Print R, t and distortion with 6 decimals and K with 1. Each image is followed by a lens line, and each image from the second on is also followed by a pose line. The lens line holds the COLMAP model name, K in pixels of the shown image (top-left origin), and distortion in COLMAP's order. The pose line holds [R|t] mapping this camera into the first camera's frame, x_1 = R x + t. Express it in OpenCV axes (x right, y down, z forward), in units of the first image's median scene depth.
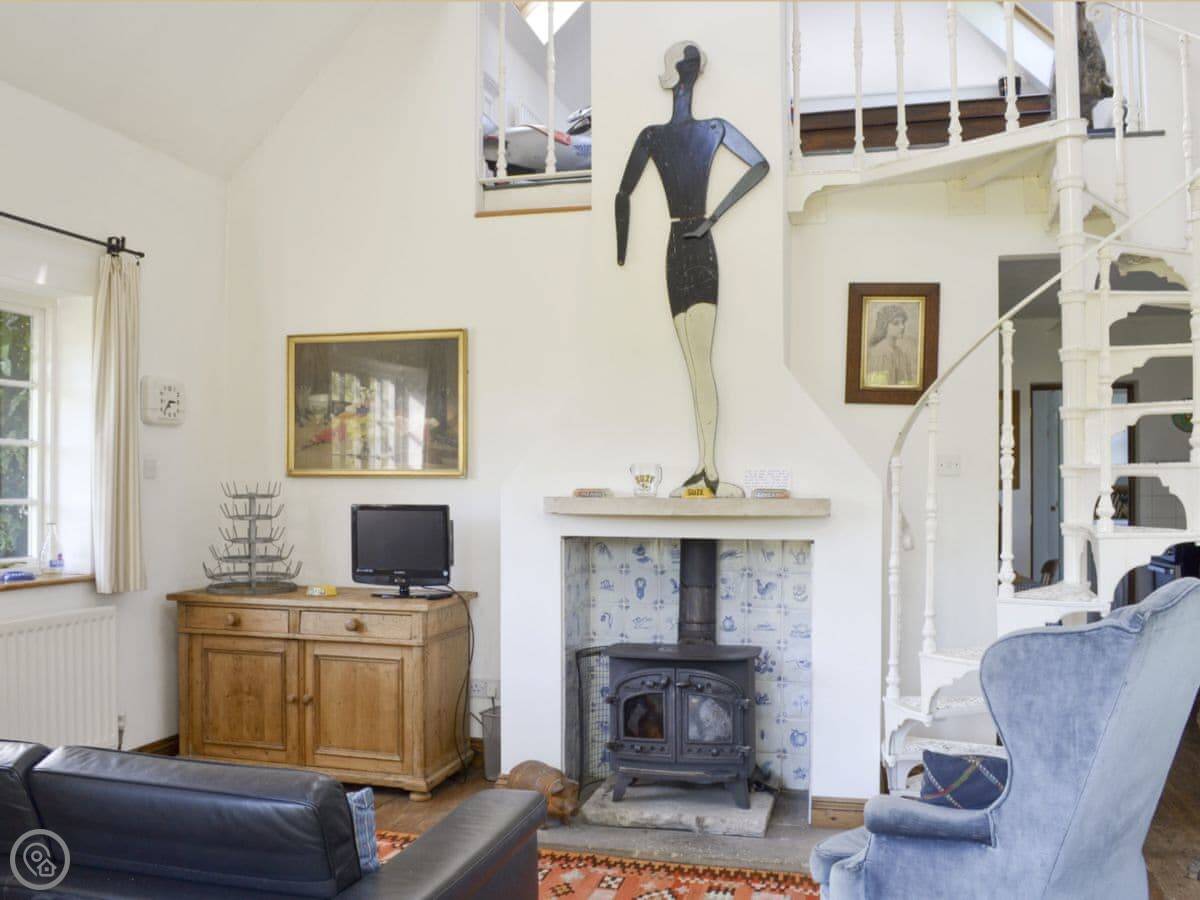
lens RADIAL K [[1108.6, 0, 568.8], [0, 1108.6, 451.7], [0, 0, 1]] dist [-0.081757, -0.001529]
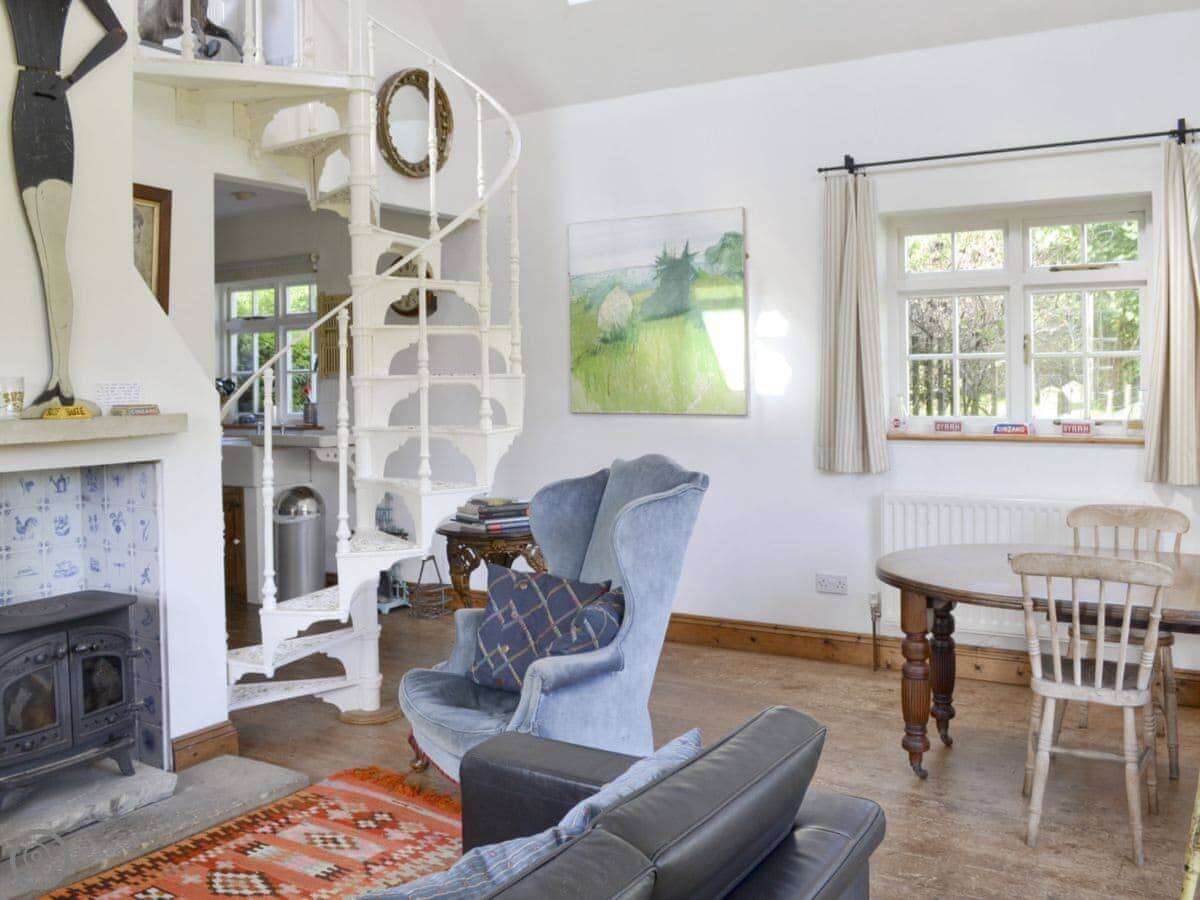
lens RADIAL K [[1120.1, 0, 537.6], [0, 1120.1, 373.9], [0, 0, 1]] dist [-0.066792, 0.012023]
pose [[0.308802, -0.003414, 0.951120, -0.502741], [-0.005840, 0.999968, 0.005486, 0.002032], [-0.951108, -0.007249, 0.308772, 0.380715]]
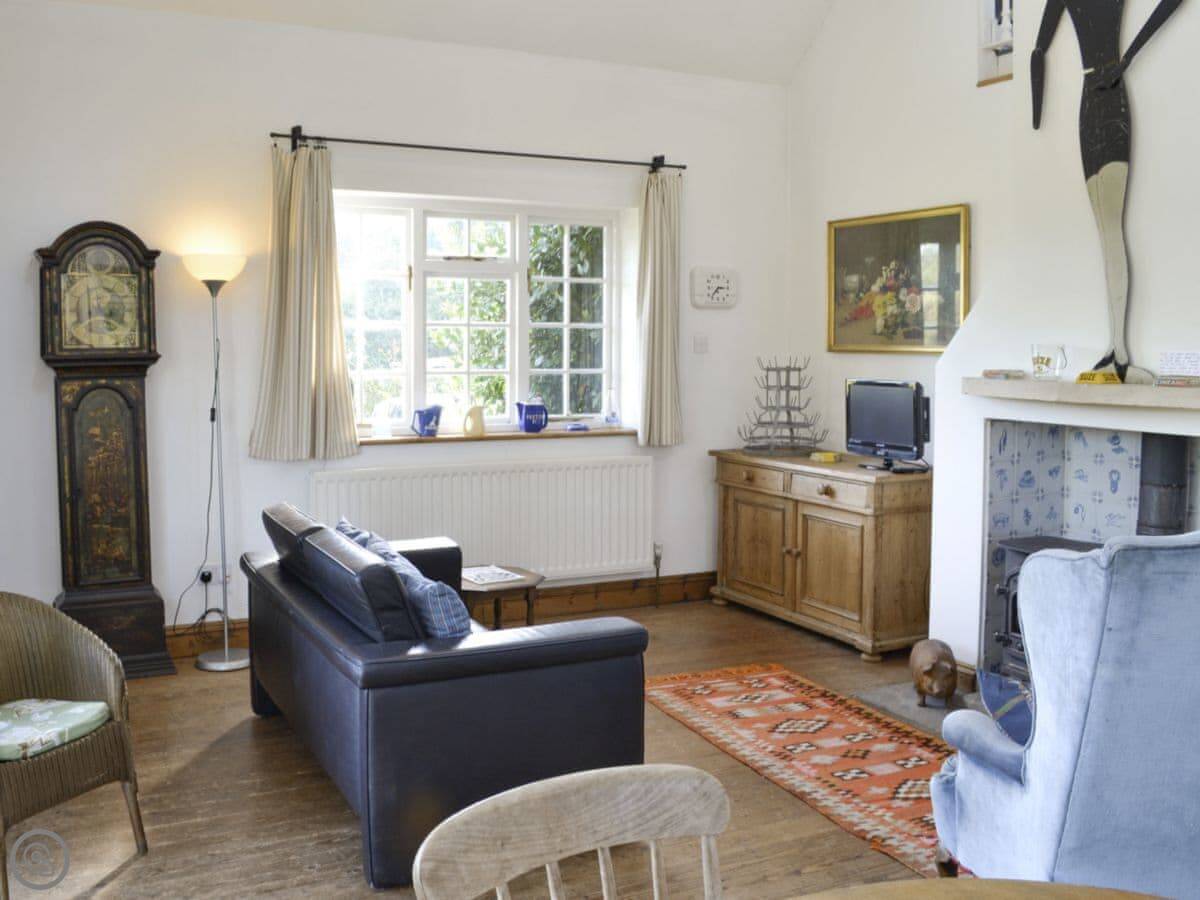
lens RADIAL K [[1120.1, 0, 537.6], [0, 1120.1, 373.9], [0, 0, 1]] dist [-0.066792, 0.012023]
pose [[0.652939, 0.024584, -0.757012, 0.450073], [0.015986, 0.998803, 0.046224, -0.012932], [0.757242, -0.042283, 0.651764, 0.072043]]
